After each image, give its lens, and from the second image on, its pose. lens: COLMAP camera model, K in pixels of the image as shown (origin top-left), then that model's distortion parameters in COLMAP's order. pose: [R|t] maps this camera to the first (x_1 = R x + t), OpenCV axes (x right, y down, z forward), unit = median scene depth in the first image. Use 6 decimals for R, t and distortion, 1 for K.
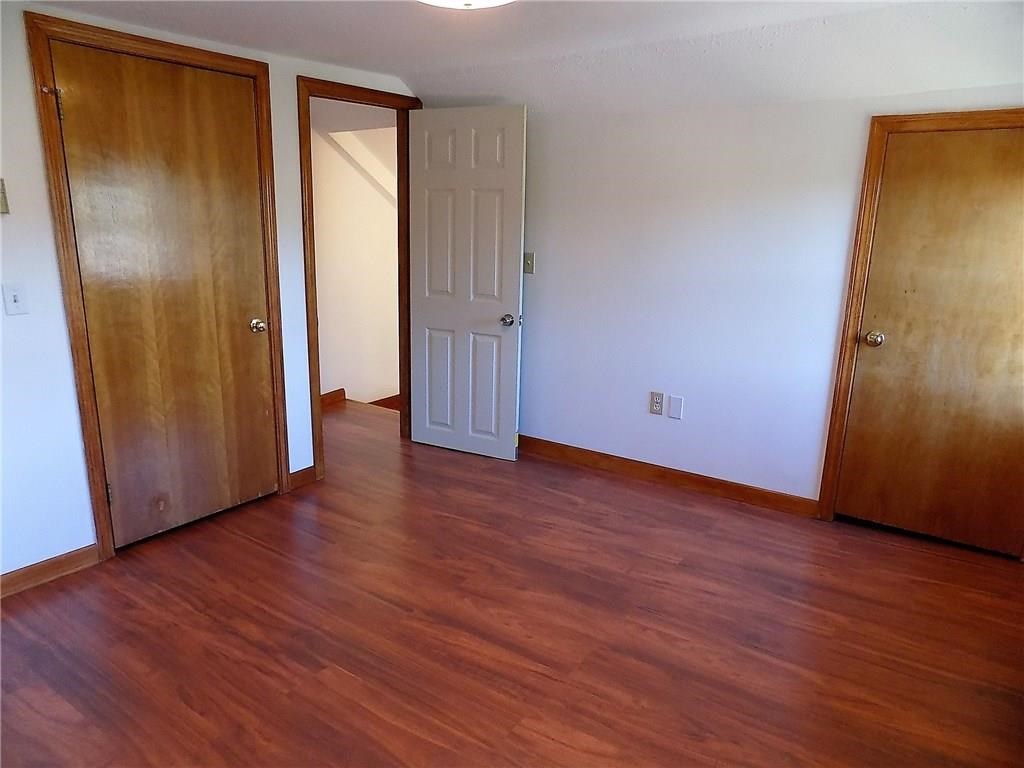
lens RADIAL K [[683.5, 0, 513.4], [0, 683.5, 382.3], [0, 0, 1]] dist [-0.037897, 0.006980]
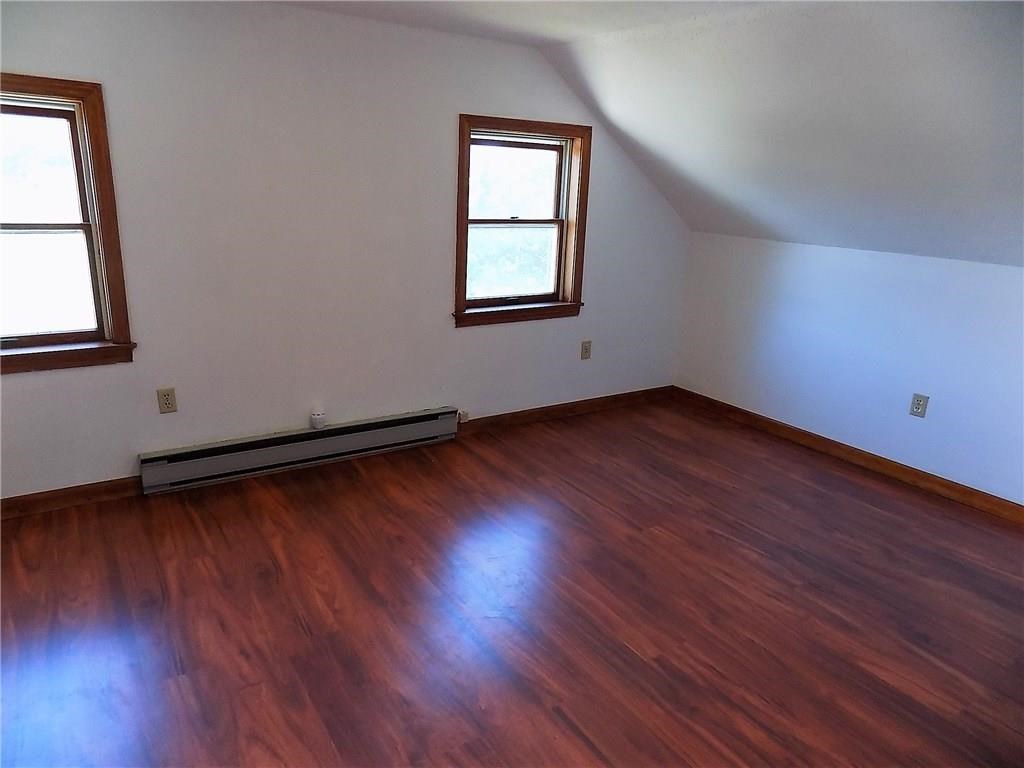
lens RADIAL K [[683.5, 0, 511.8], [0, 683.5, 387.7], [0, 0, 1]] dist [-0.037897, 0.006980]
pose [[-0.932785, -0.157293, 0.324300, -0.328875], [0.024442, 0.870076, 0.492311, -0.419863], [-0.359603, 0.467147, -0.807750, 1.628640]]
